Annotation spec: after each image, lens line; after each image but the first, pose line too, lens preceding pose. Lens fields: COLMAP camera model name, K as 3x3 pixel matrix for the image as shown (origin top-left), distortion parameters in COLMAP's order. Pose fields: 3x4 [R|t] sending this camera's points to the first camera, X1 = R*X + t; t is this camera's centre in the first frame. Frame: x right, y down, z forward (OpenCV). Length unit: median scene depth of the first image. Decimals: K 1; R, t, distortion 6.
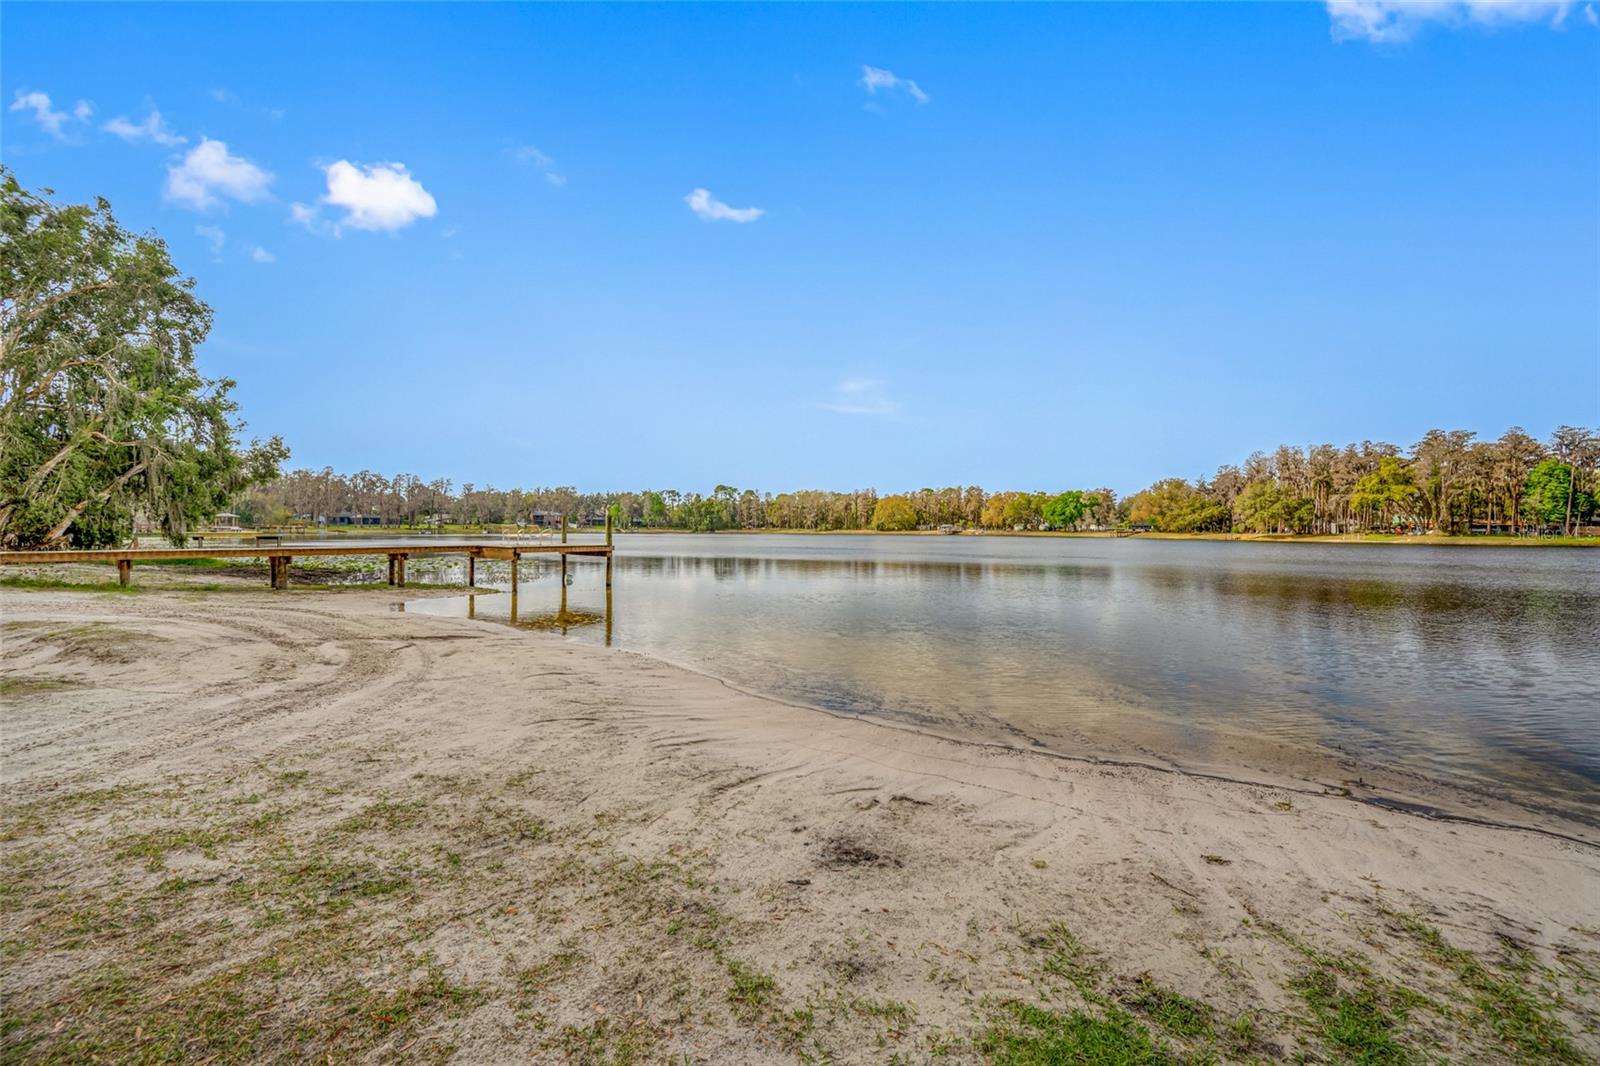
lens RADIAL K [[627.9, 0, 803.0], [0, 627.9, 534.2], [0, 0, 1]] dist [-0.001899, -0.000670]
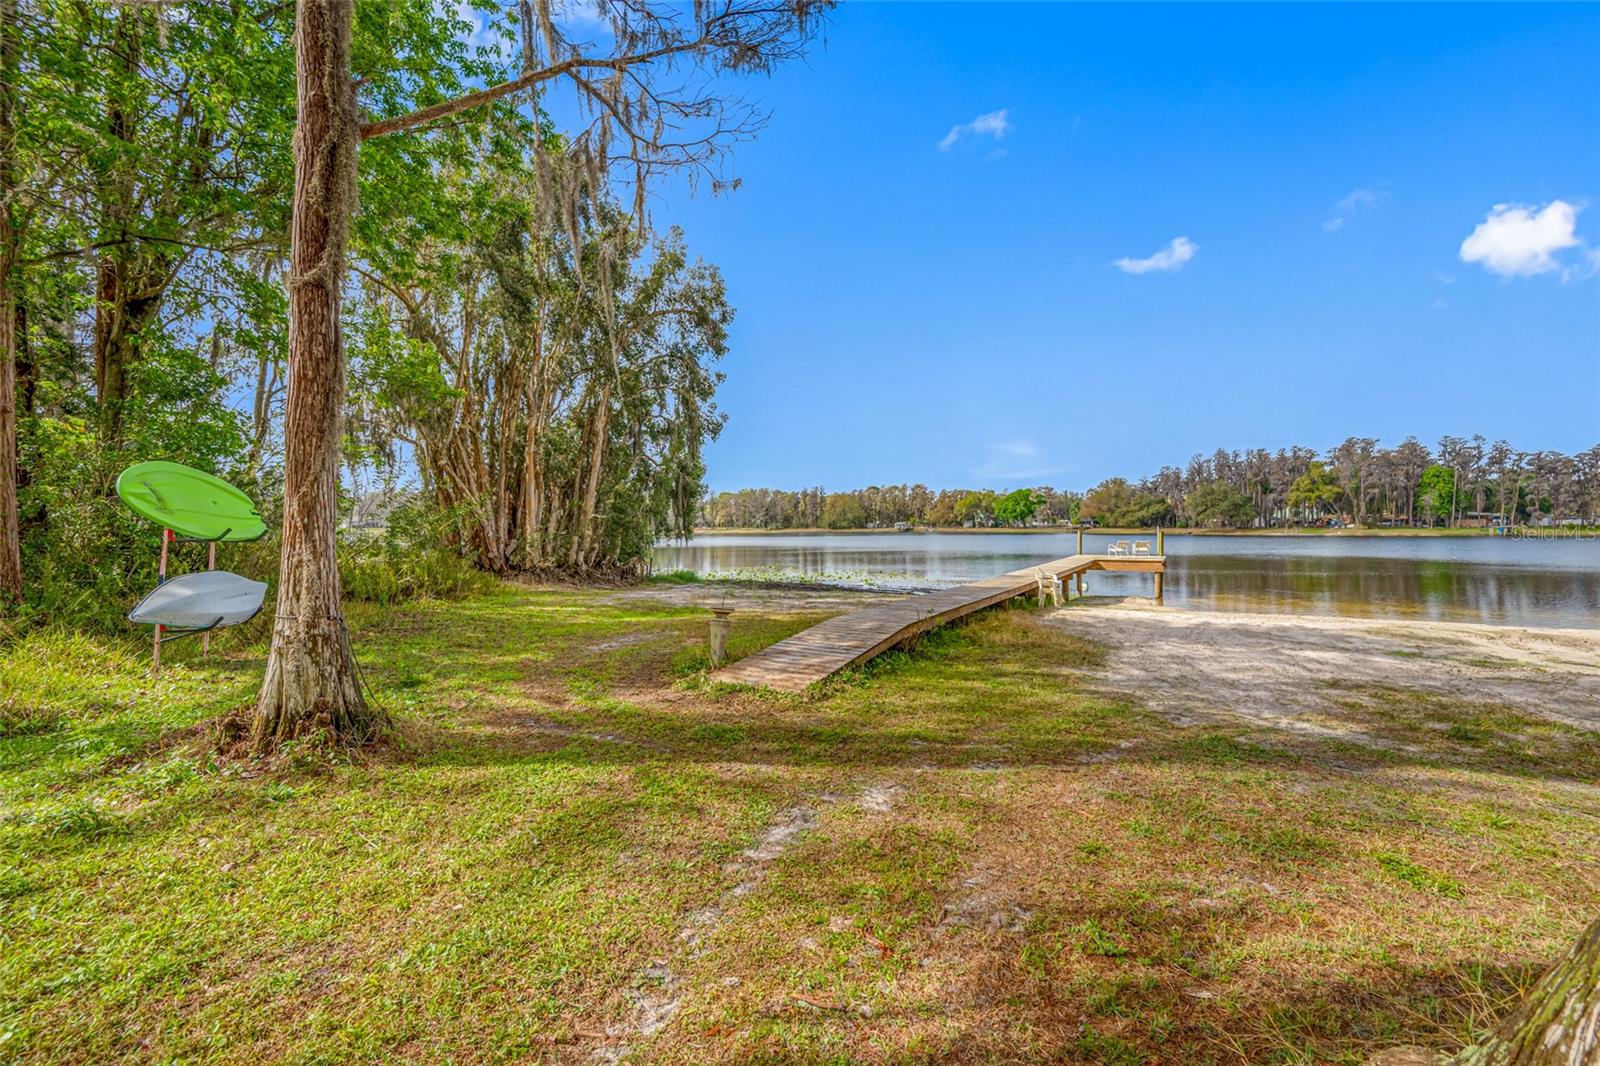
lens RADIAL K [[642.1, 0, 802.6], [0, 642.1, 532.8], [0, 0, 1]] dist [-0.002686, -0.000303]
pose [[0.986464, -0.013476, 0.163422, -0.109485], [0.013197, 0.999909, 0.002794, -0.003590], [-0.163445, -0.000600, 0.986552, -0.006418]]
